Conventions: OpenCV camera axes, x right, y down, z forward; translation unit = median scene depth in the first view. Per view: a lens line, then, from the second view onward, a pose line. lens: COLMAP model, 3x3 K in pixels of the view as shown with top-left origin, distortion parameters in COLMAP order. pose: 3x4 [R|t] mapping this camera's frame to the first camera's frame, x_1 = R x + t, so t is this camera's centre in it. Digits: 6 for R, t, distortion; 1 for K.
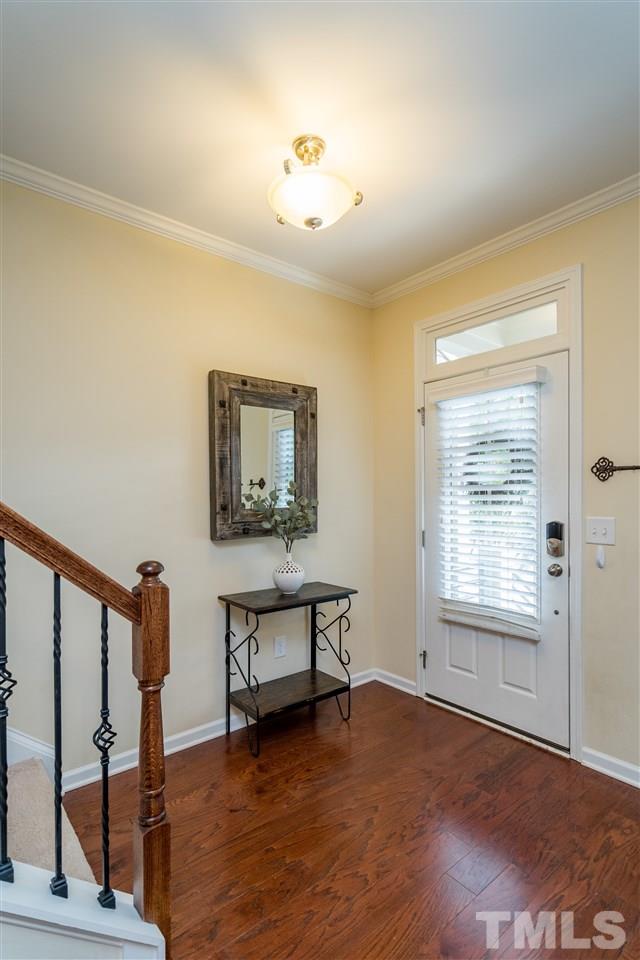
lens RADIAL K [[474.5, 0, 327.4], [0, 474.5, 499.1], [0, 0, 1]] dist [-0.003568, 0.003685]
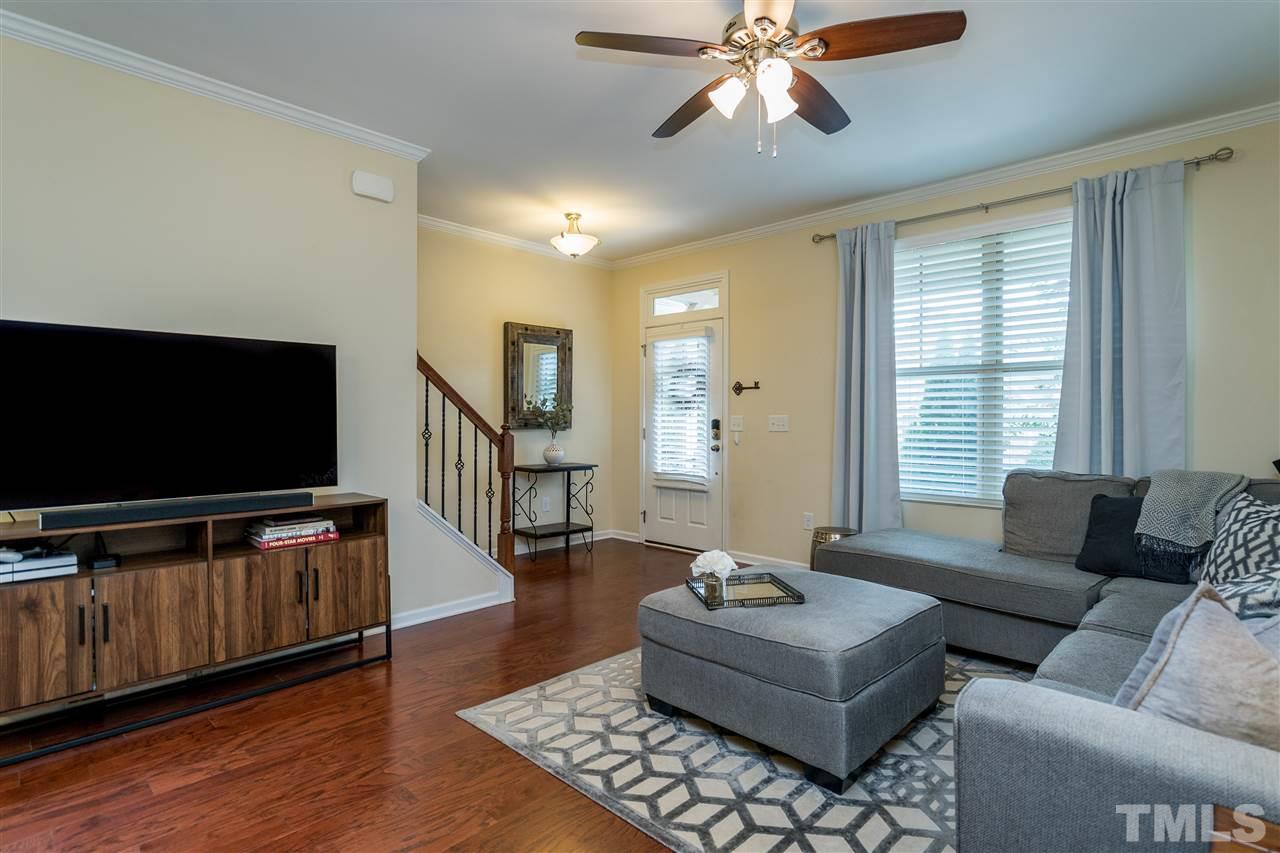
lens RADIAL K [[632.7, 0, 646.1], [0, 632.7, 419.7], [0, 0, 1]] dist [-0.003568, 0.003685]
pose [[0.993187, 0.010245, 0.116080, -0.022610], [-0.009590, 0.999935, -0.006201, 0.059484], [-0.116136, 0.005046, 0.993221, -1.078022]]
